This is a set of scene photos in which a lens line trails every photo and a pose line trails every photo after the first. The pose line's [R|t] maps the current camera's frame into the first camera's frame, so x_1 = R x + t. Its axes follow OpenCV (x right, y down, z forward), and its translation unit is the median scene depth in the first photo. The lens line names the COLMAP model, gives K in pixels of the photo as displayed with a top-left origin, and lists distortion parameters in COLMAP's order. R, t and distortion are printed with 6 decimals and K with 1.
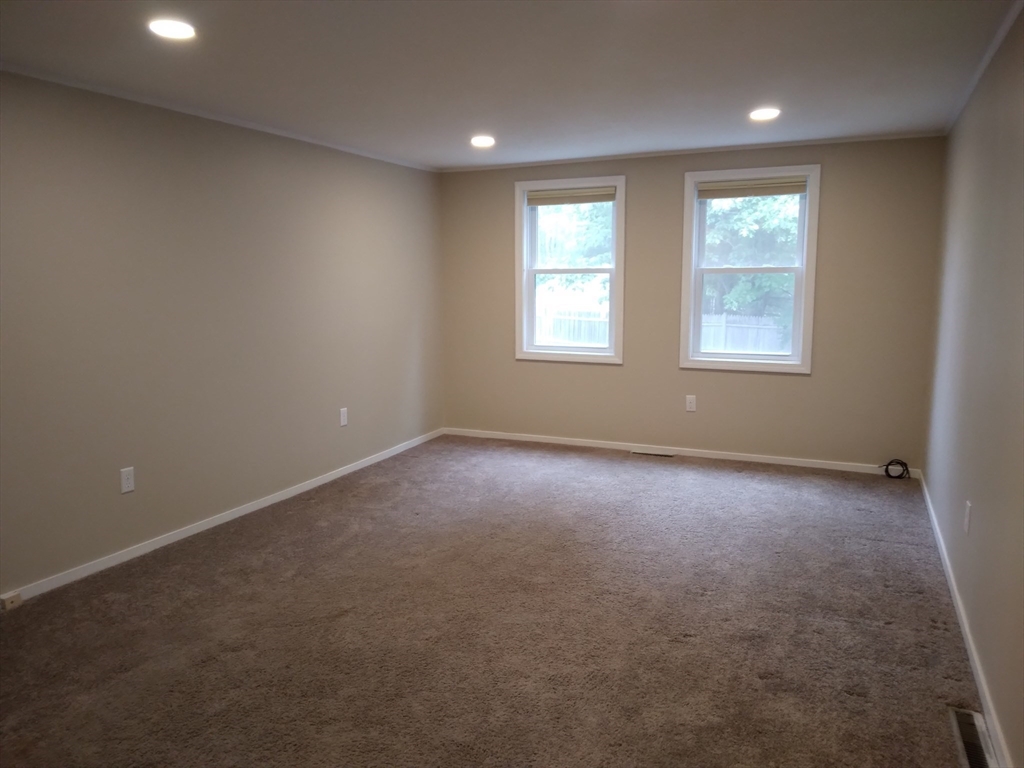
lens RADIAL K [[755.3, 0, 512.0], [0, 755.3, 384.0], [0, 0, 1]] dist [0.054577, -0.090246]
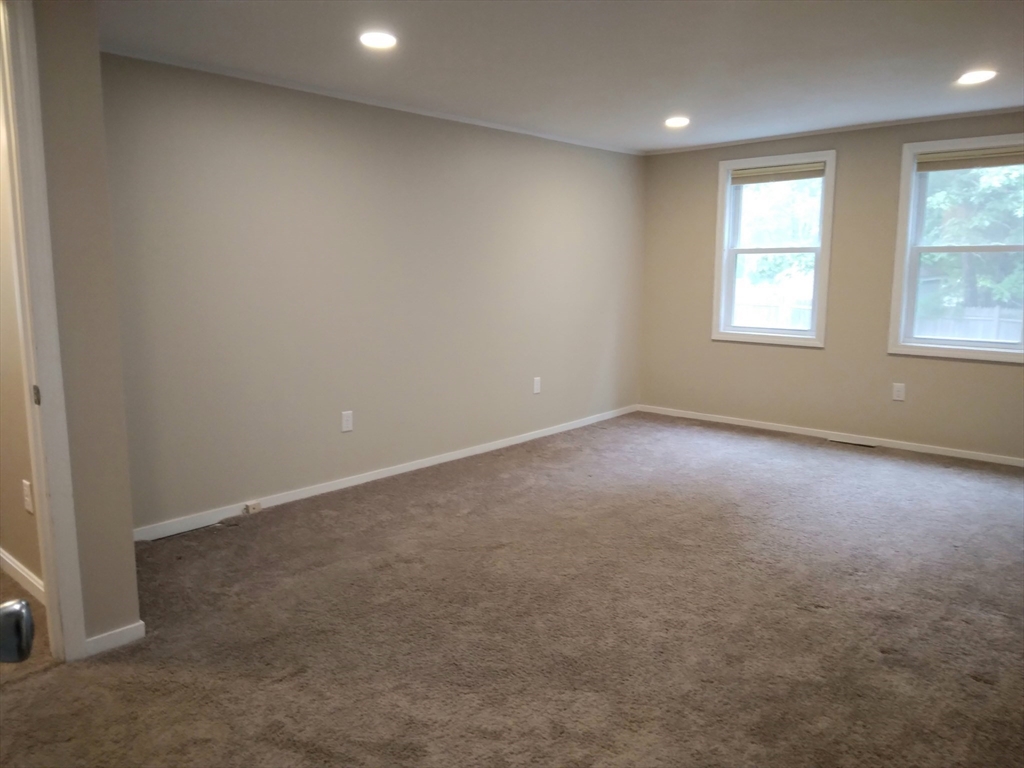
lens RADIAL K [[755.3, 0, 512.0], [0, 755.3, 384.0], [0, 0, 1]] dist [0.054577, -0.090246]
pose [[0.949350, 0.052697, -0.309769, 0.110786], [-0.048821, 0.998602, 0.020259, 0.030146], [0.310404, -0.004109, 0.950596, -0.057668]]
